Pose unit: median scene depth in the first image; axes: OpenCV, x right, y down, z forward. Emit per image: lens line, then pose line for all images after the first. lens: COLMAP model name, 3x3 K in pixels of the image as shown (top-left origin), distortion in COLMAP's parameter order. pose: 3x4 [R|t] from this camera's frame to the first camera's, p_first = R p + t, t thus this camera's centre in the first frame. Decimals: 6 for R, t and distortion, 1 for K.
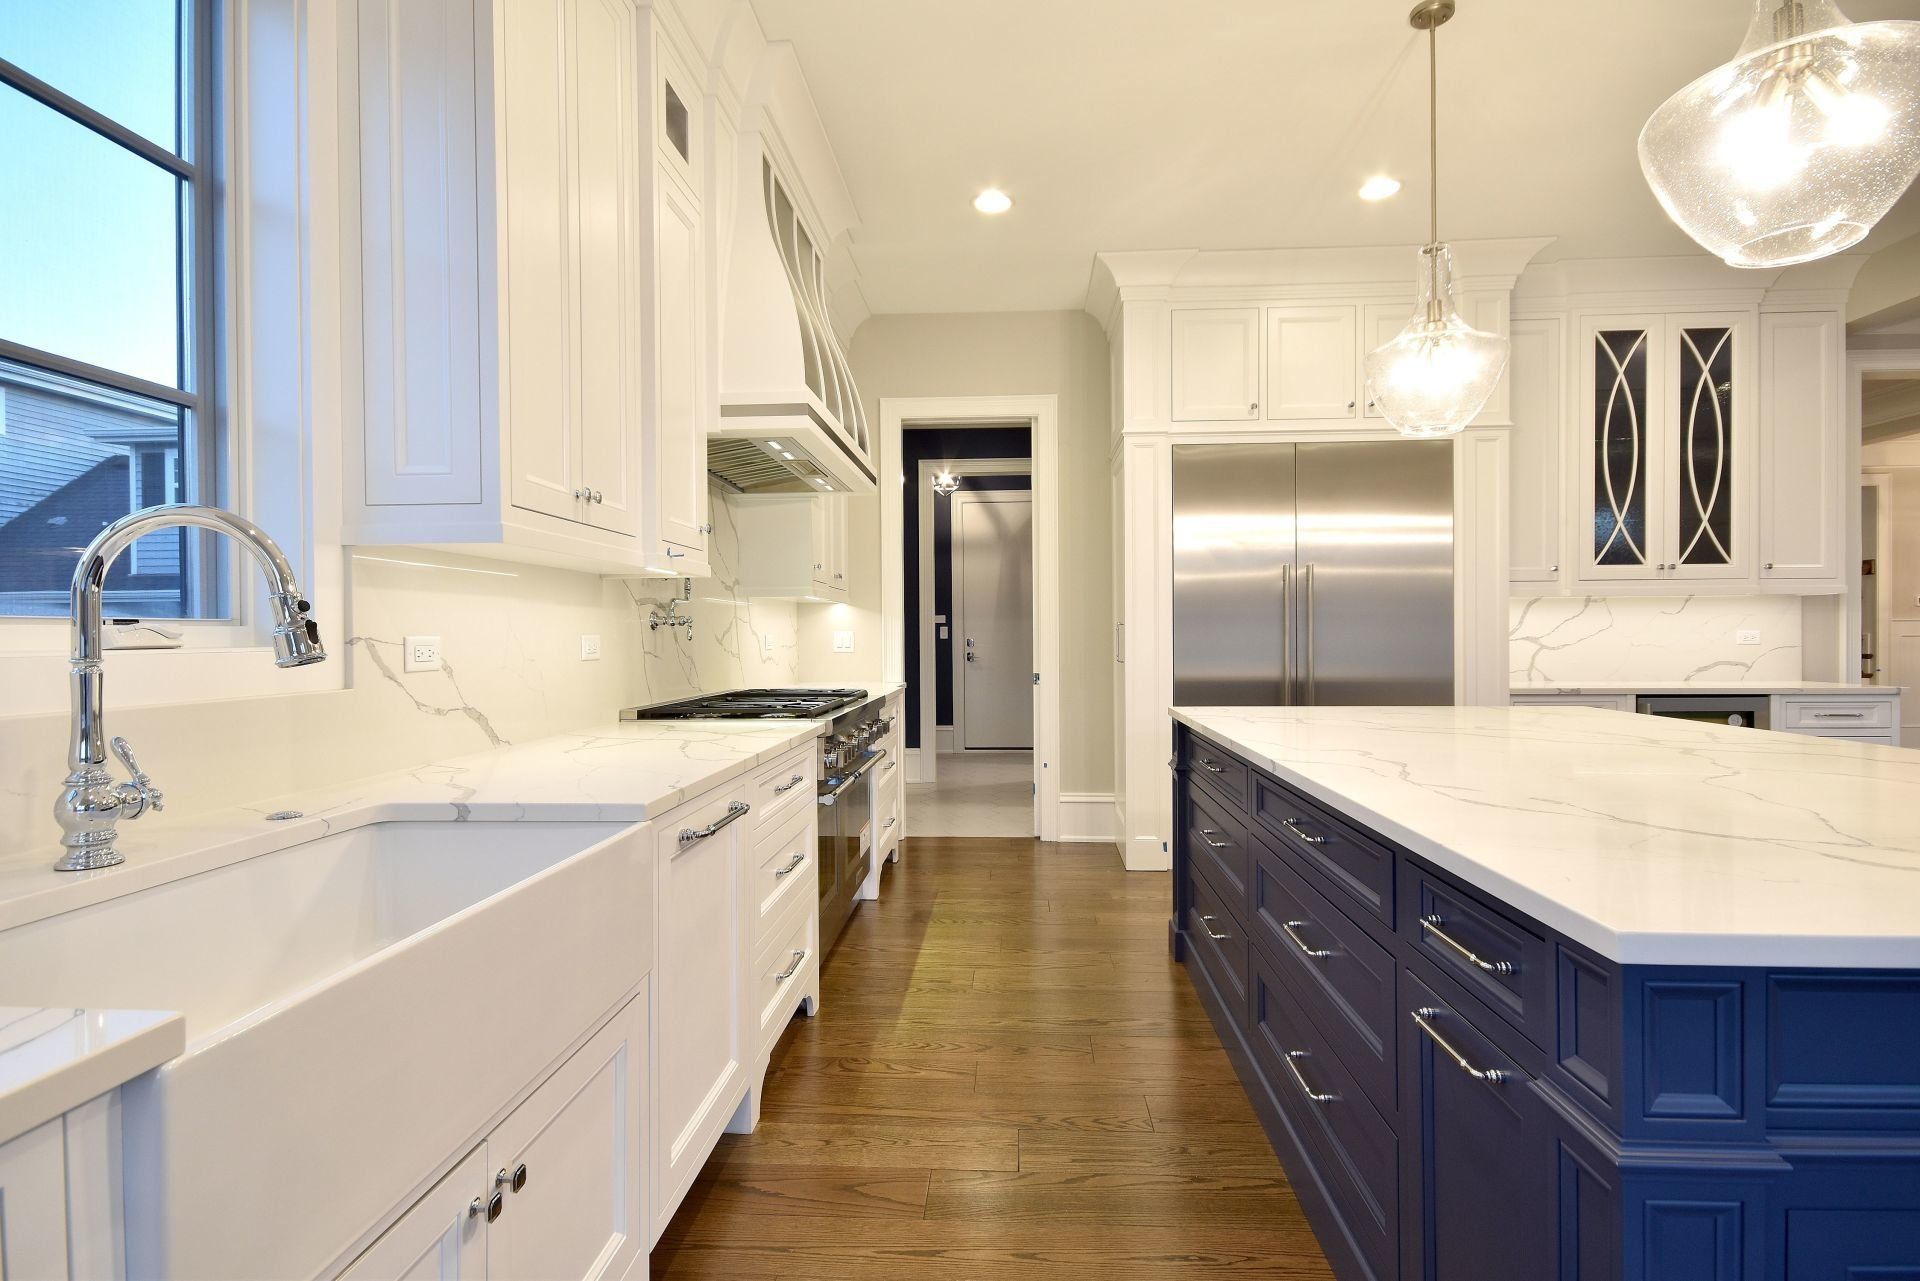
lens RADIAL K [[937.3, 0, 959.0], [0, 937.3, 640.6], [0, 0, 1]] dist [0.002465, 0.000697]
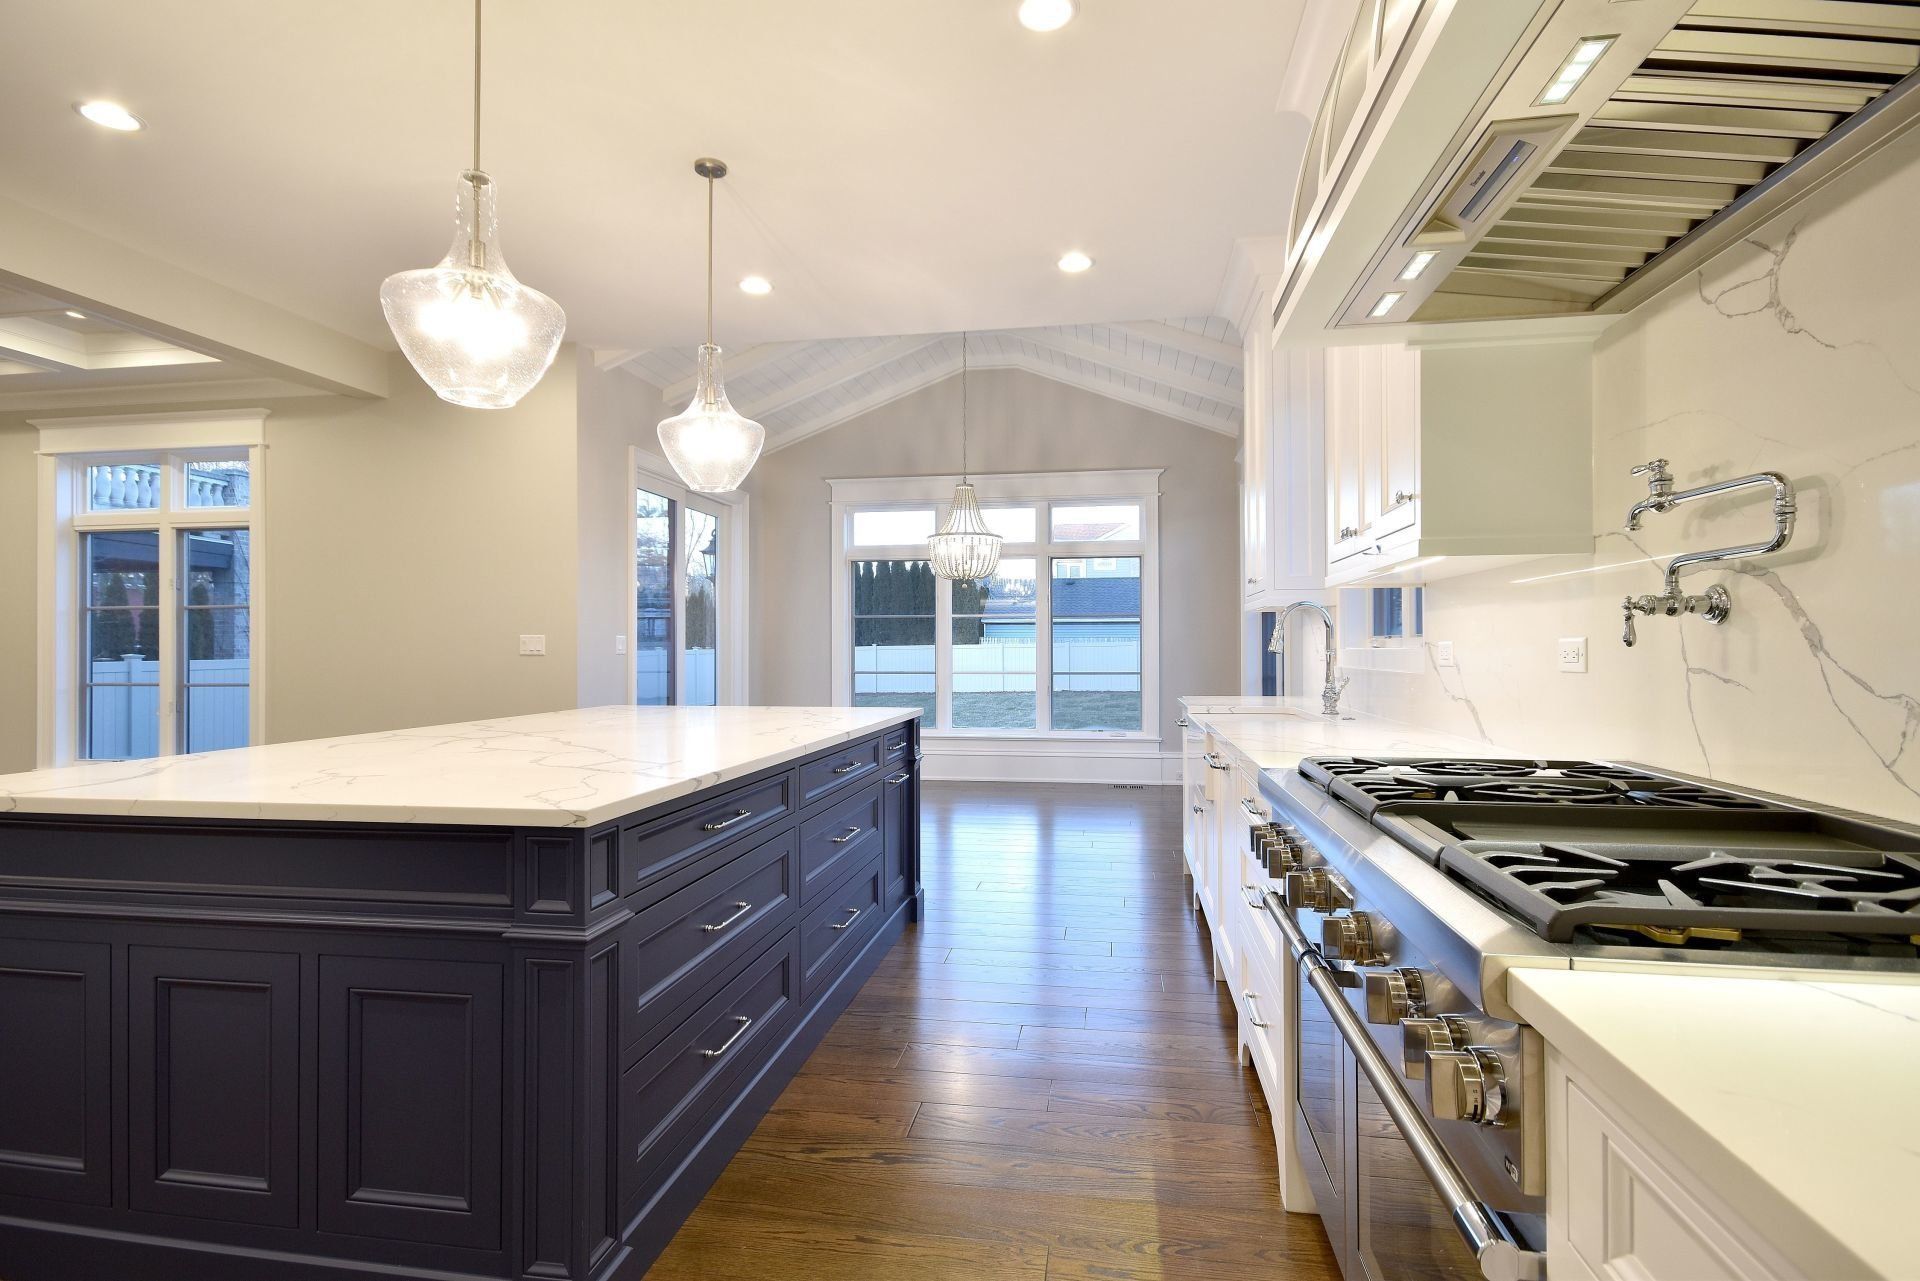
lens RADIAL K [[937.3, 0, 960.6], [0, 937.3, 640.6], [0, 0, 1]] dist [0.002465, 0.000697]
pose [[-0.994593, 0.011762, 0.103185, 0.005142], [0.011444, 0.999928, -0.003669, -0.008156], [-0.103221, -0.002468, -0.994655, 2.324805]]
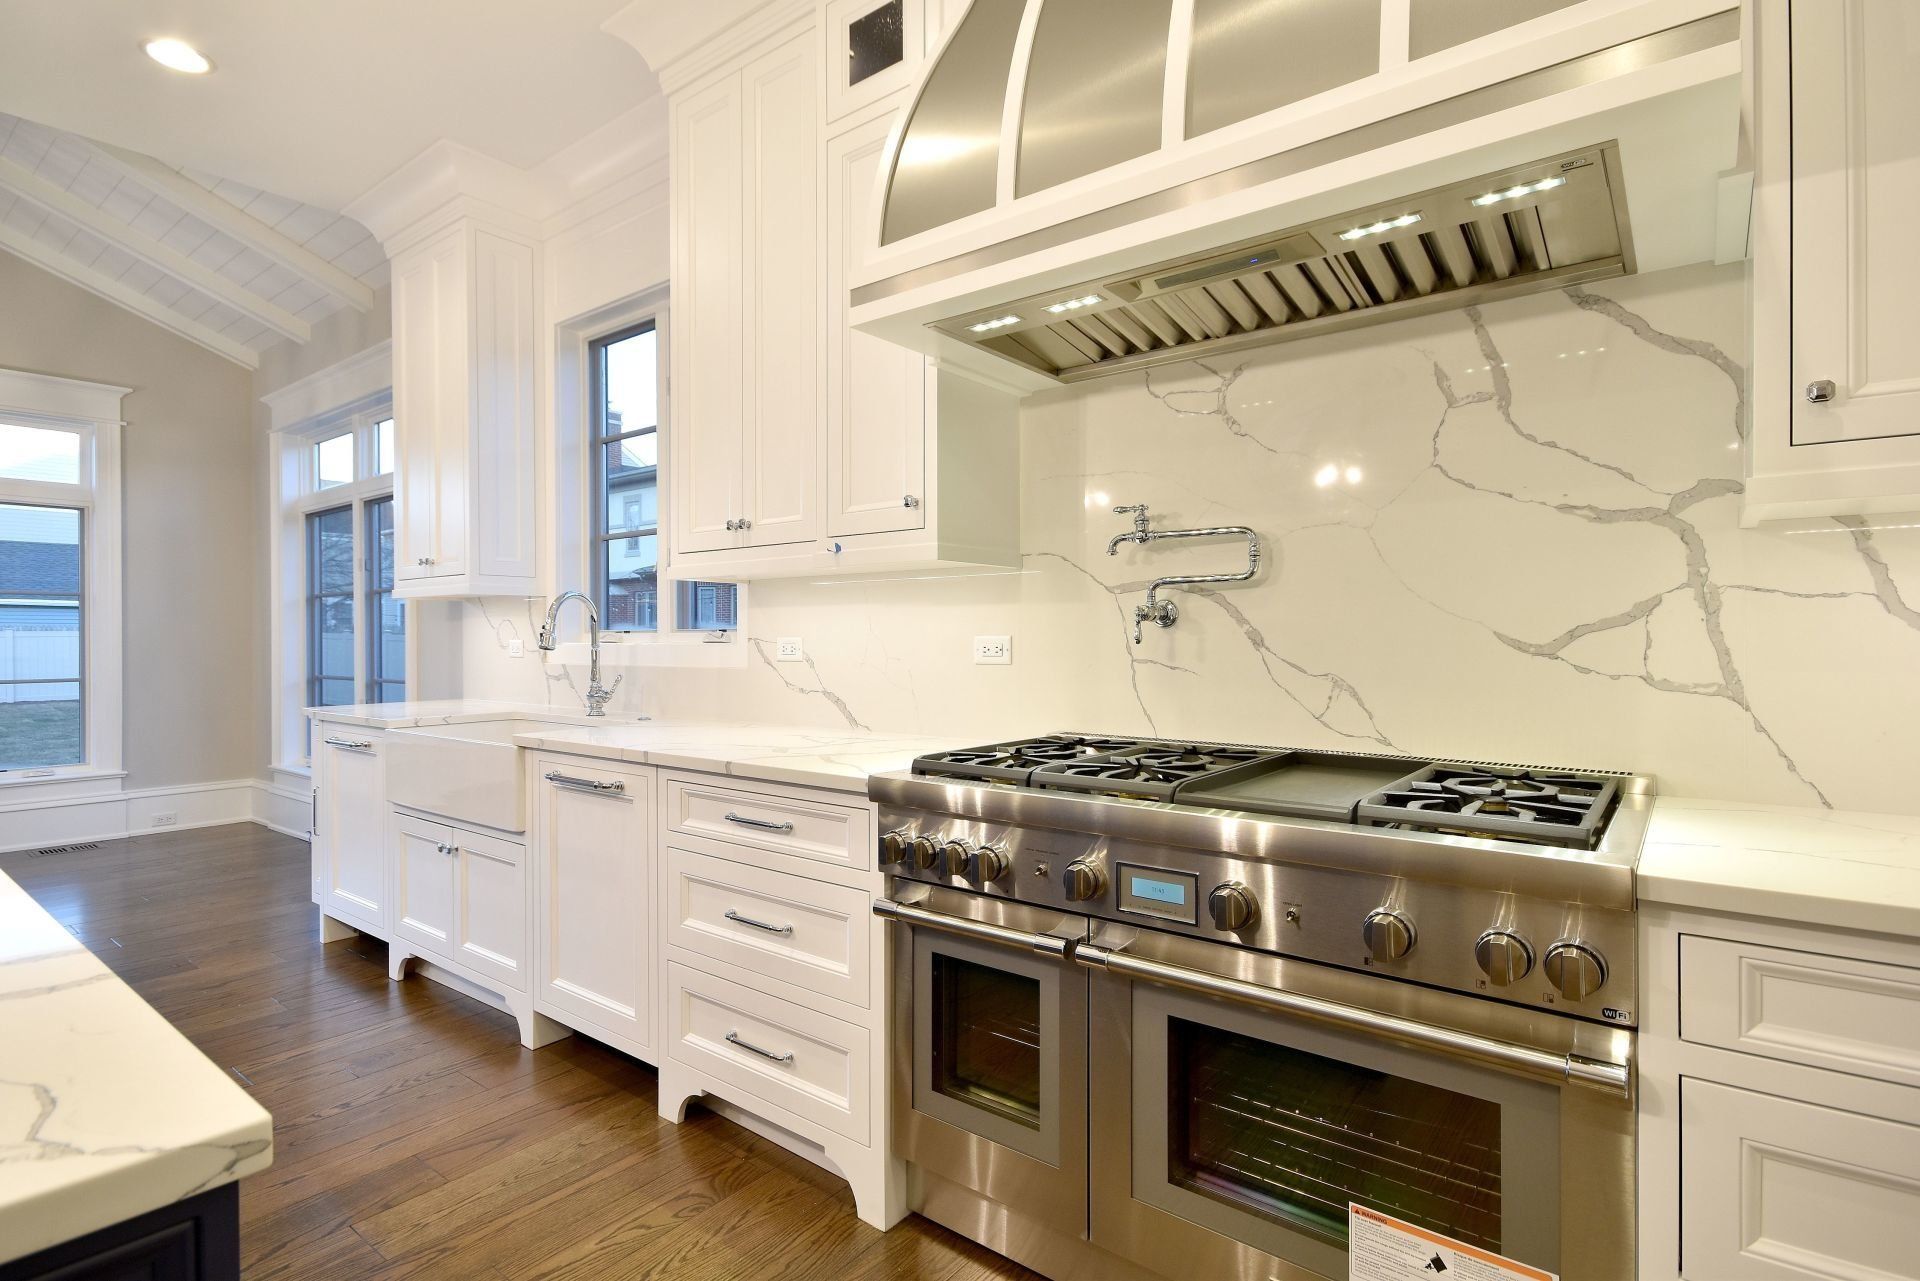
lens RADIAL K [[937.3, 0, 967.3], [0, 937.3, 639.1], [0, 0, 1]] dist [0.002465, 0.000697]
pose [[-0.566486, 0.010768, -0.824001, 0.456257], [0.002980, 0.999935, 0.011019, -0.016625], [0.824066, 0.003786, -0.566481, 1.943370]]
